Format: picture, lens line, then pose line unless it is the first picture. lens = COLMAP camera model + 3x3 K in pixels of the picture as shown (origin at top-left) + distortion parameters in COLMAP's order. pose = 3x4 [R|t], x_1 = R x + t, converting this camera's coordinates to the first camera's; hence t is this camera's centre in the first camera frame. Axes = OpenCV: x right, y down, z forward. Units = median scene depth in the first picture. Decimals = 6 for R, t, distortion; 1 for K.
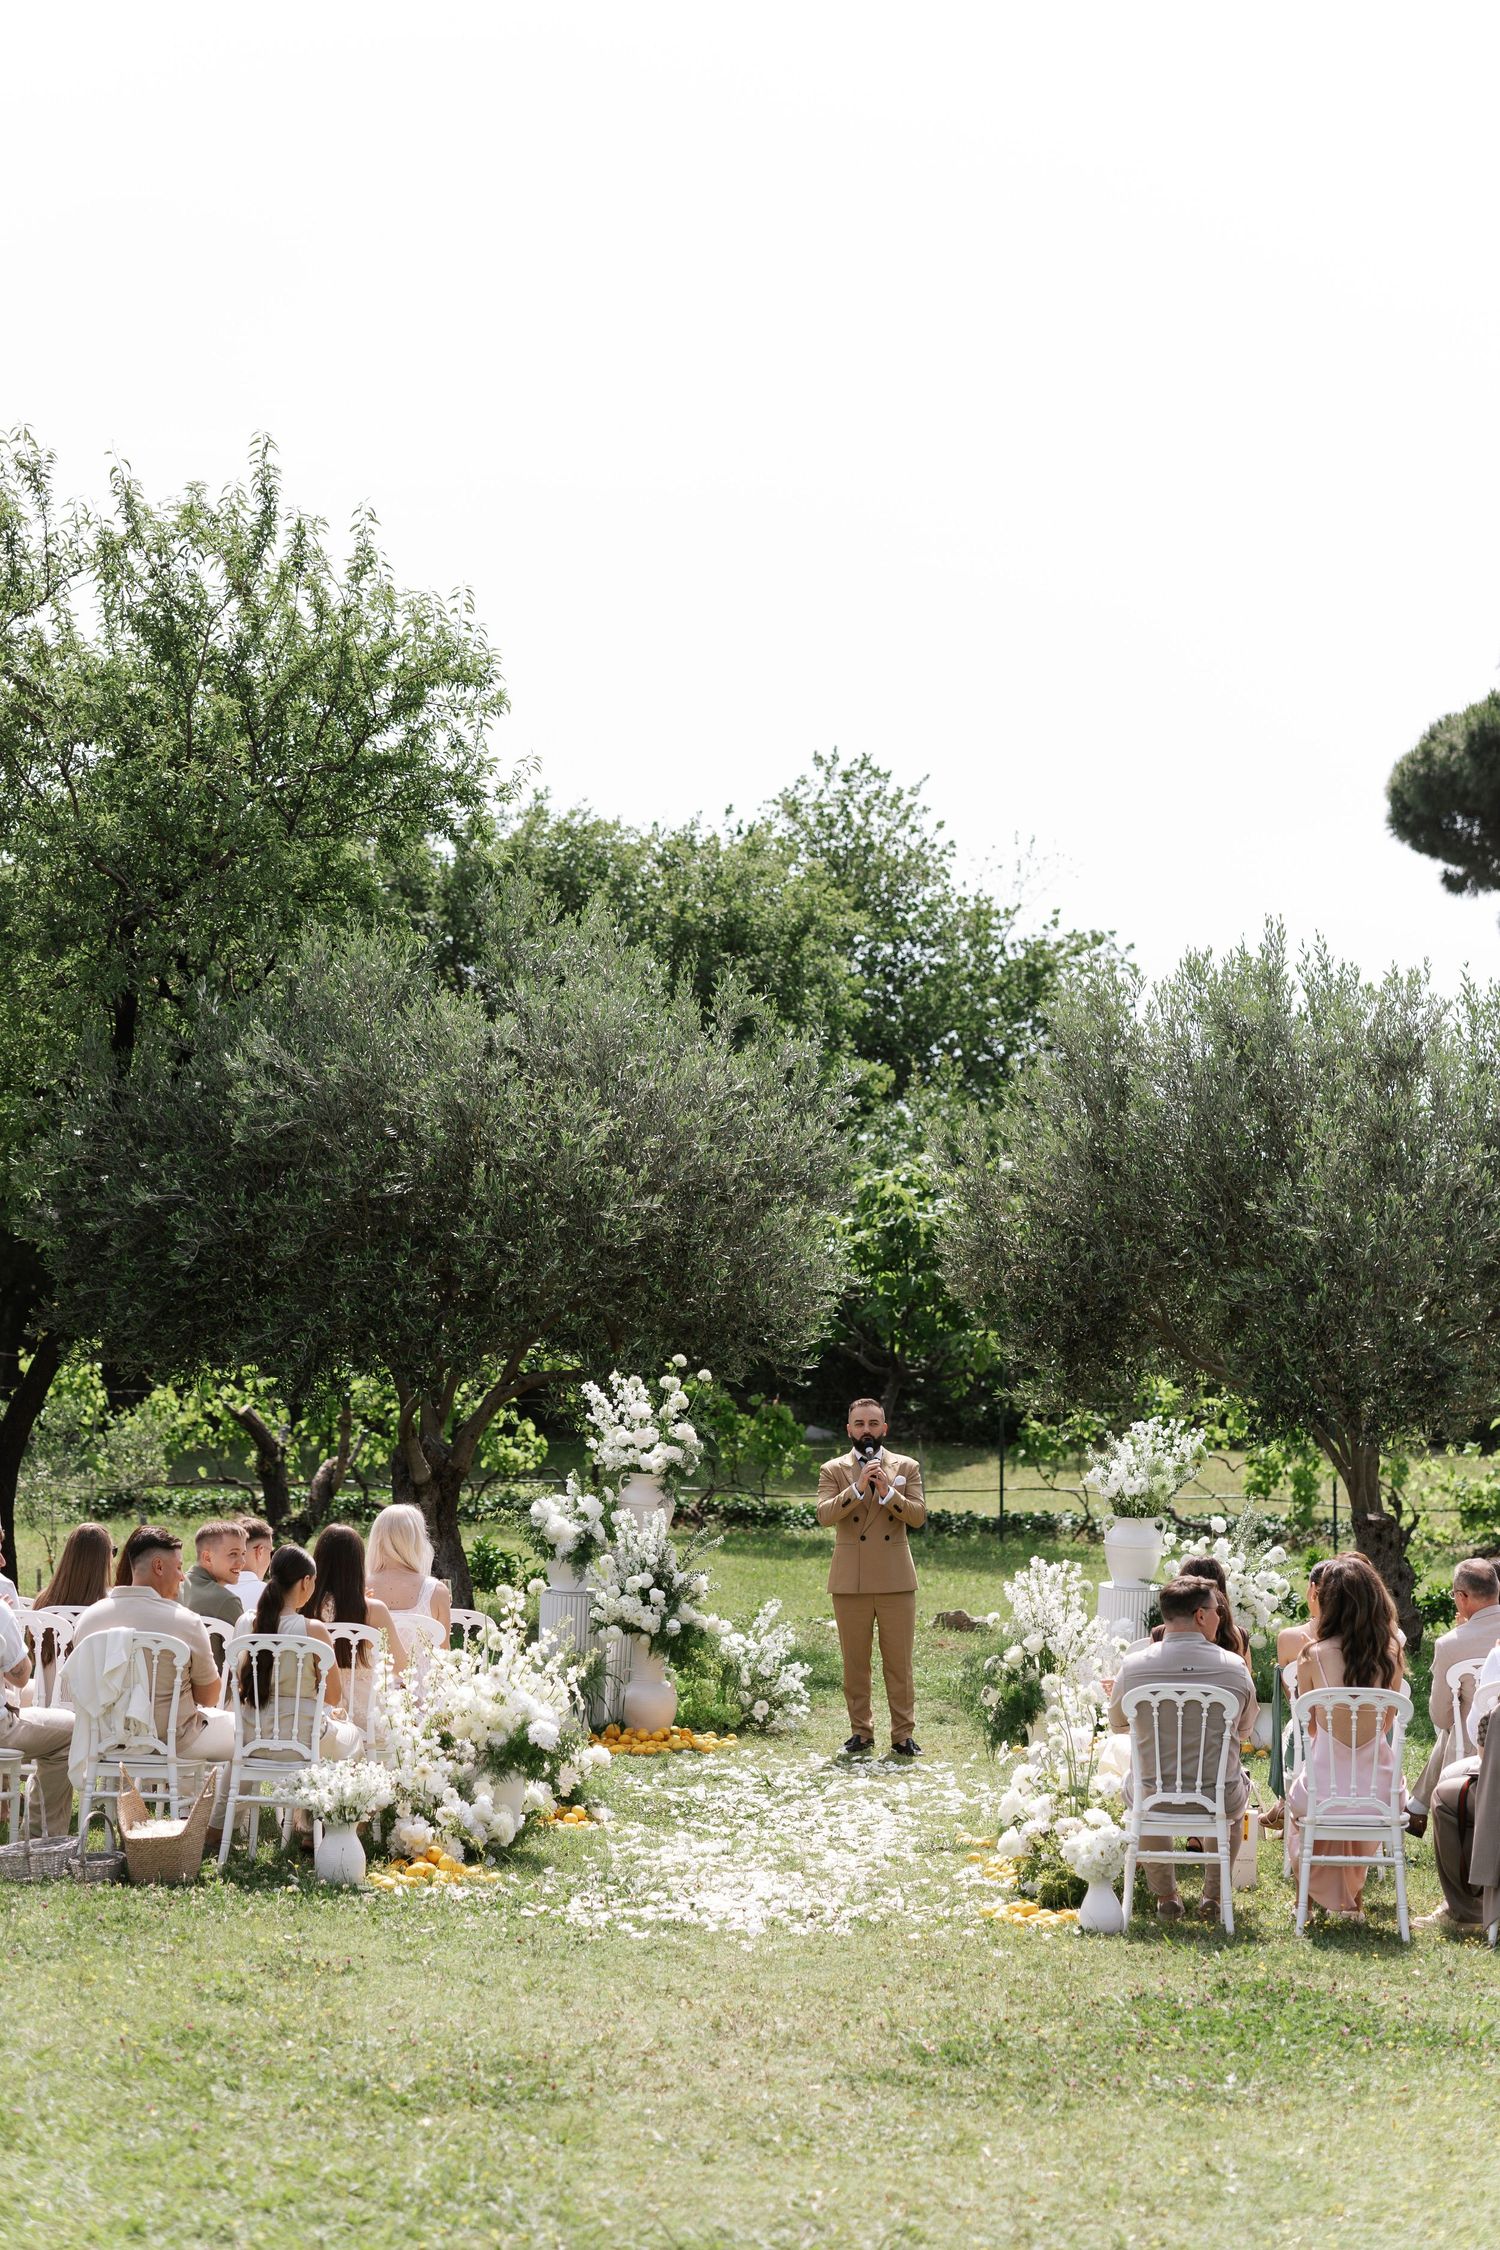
lens RADIAL K [[5355.2, 0, 729.6], [0, 5355.2, 1167.4], [0, 0, 1]] dist [0.041339, 0.000000]
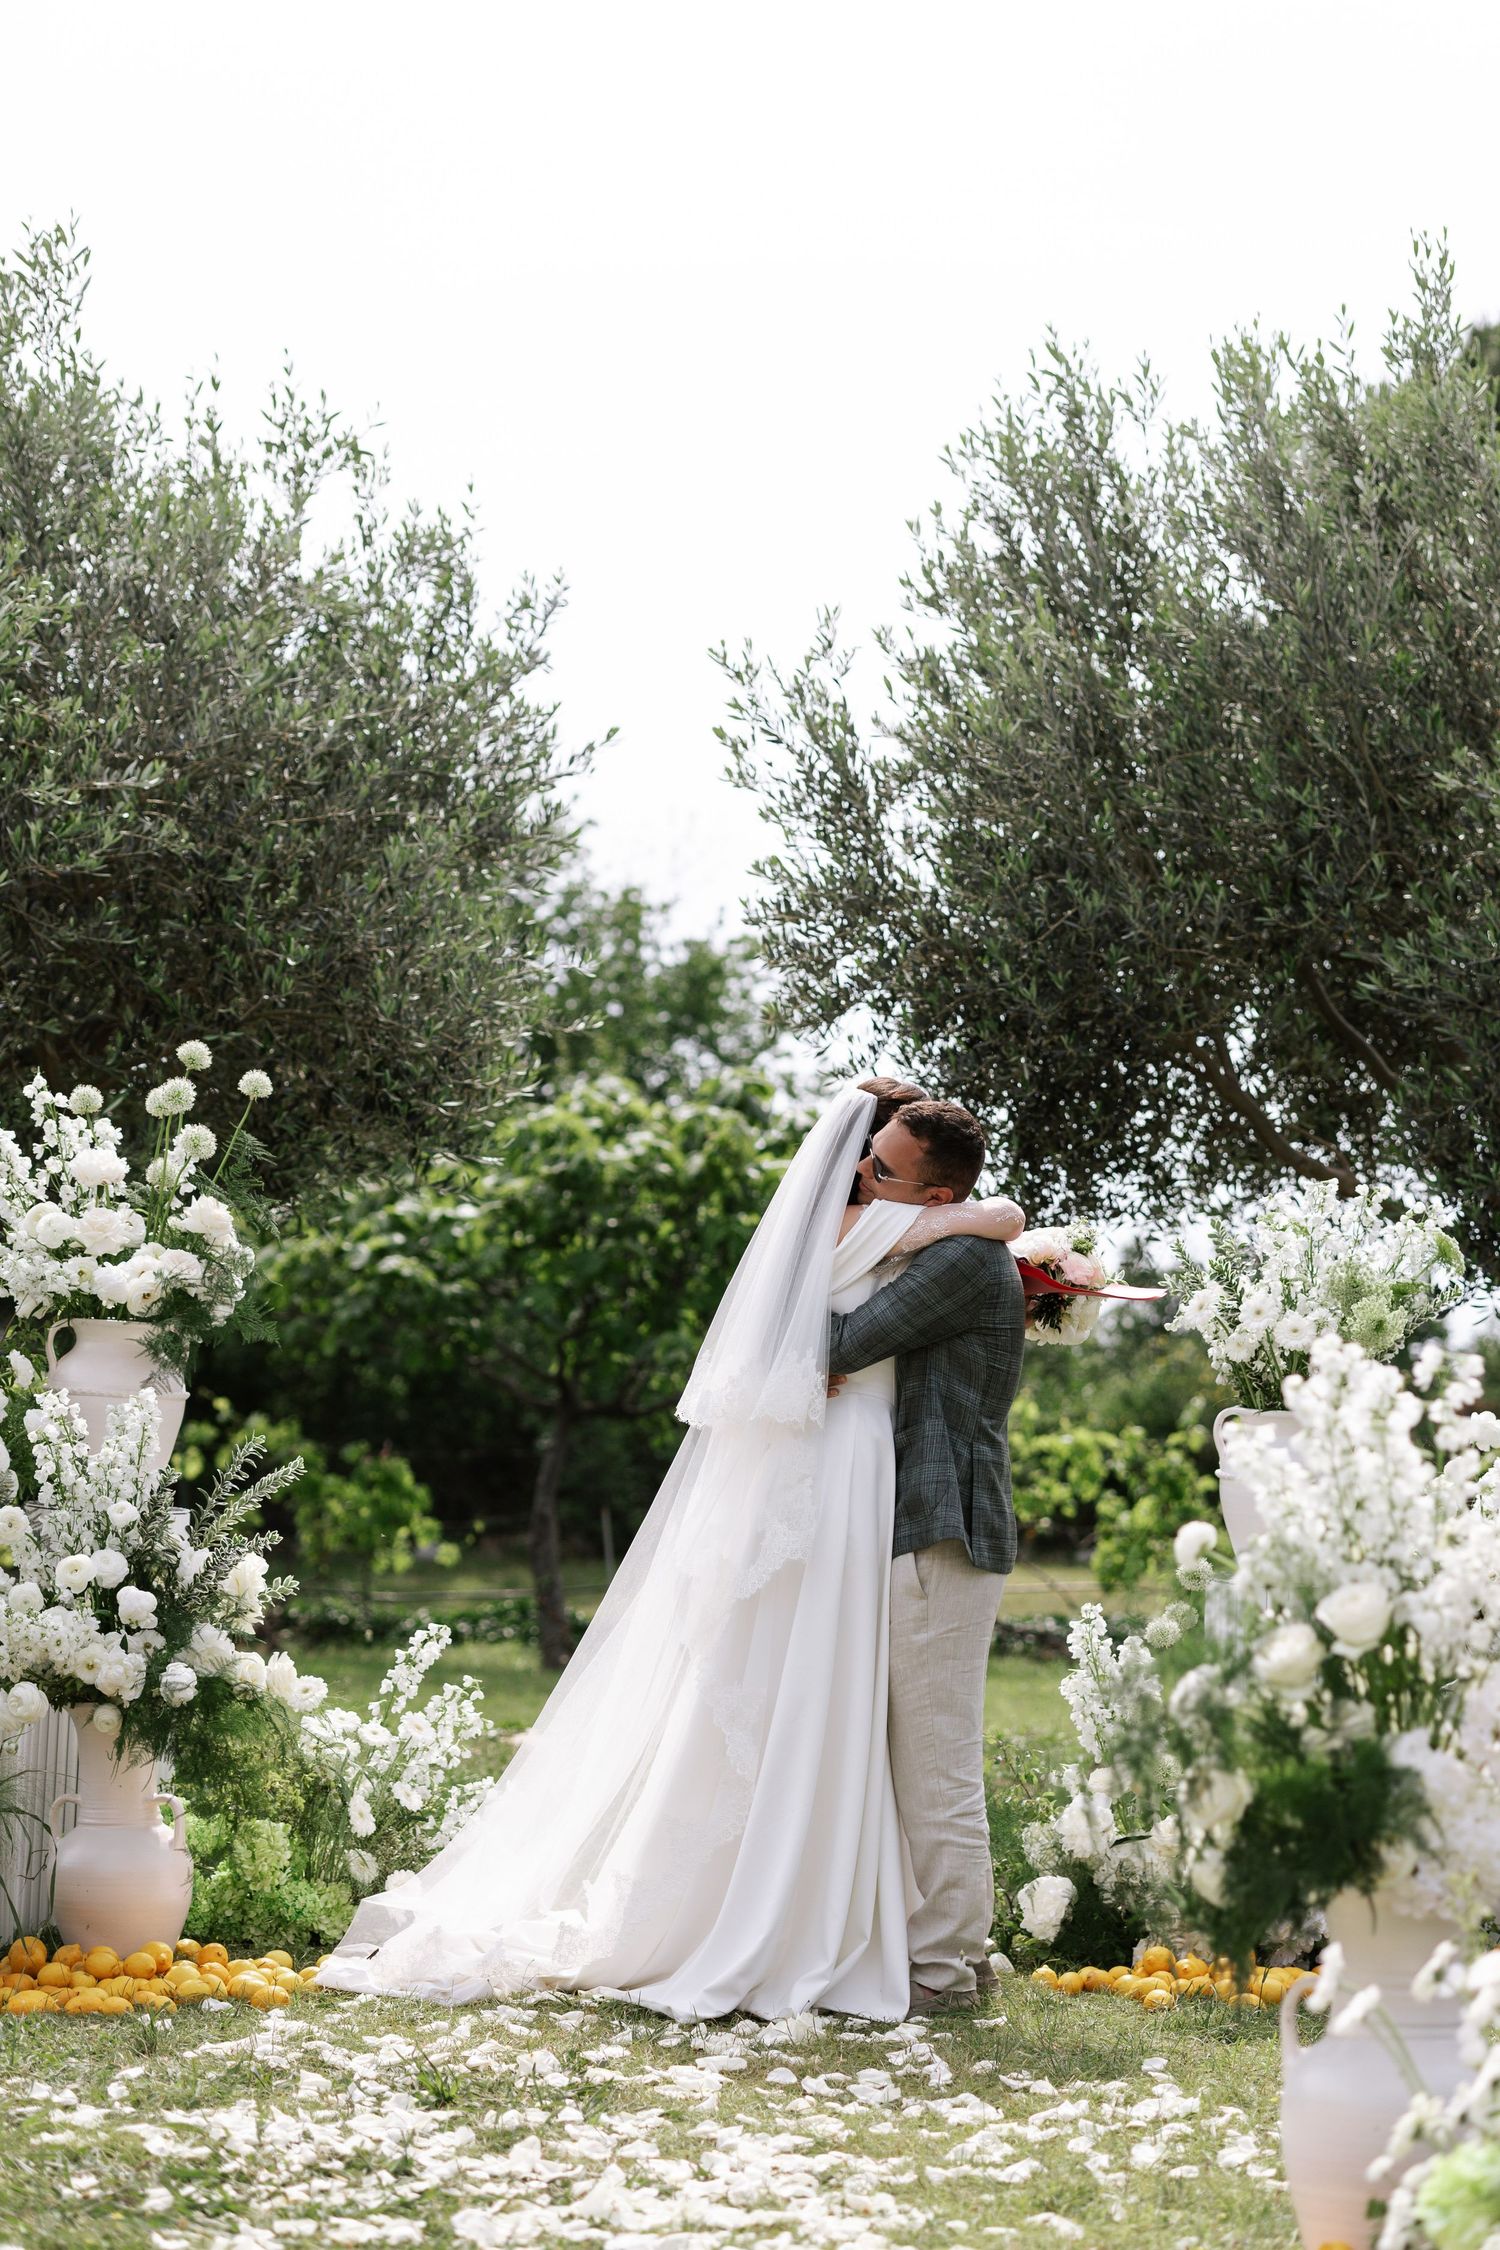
lens RADIAL K [[5355.2, 0, 742.5], [0, 5355.2, 1108.9], [0, 0, 1]] dist [0.041339, 0.000000]
pose [[0.996674, -0.008287, 0.081064, -0.000799], [0.012605, 0.998520, -0.052903, 0.063034], [-0.080505, 0.053749, 0.995304, 0.585314]]
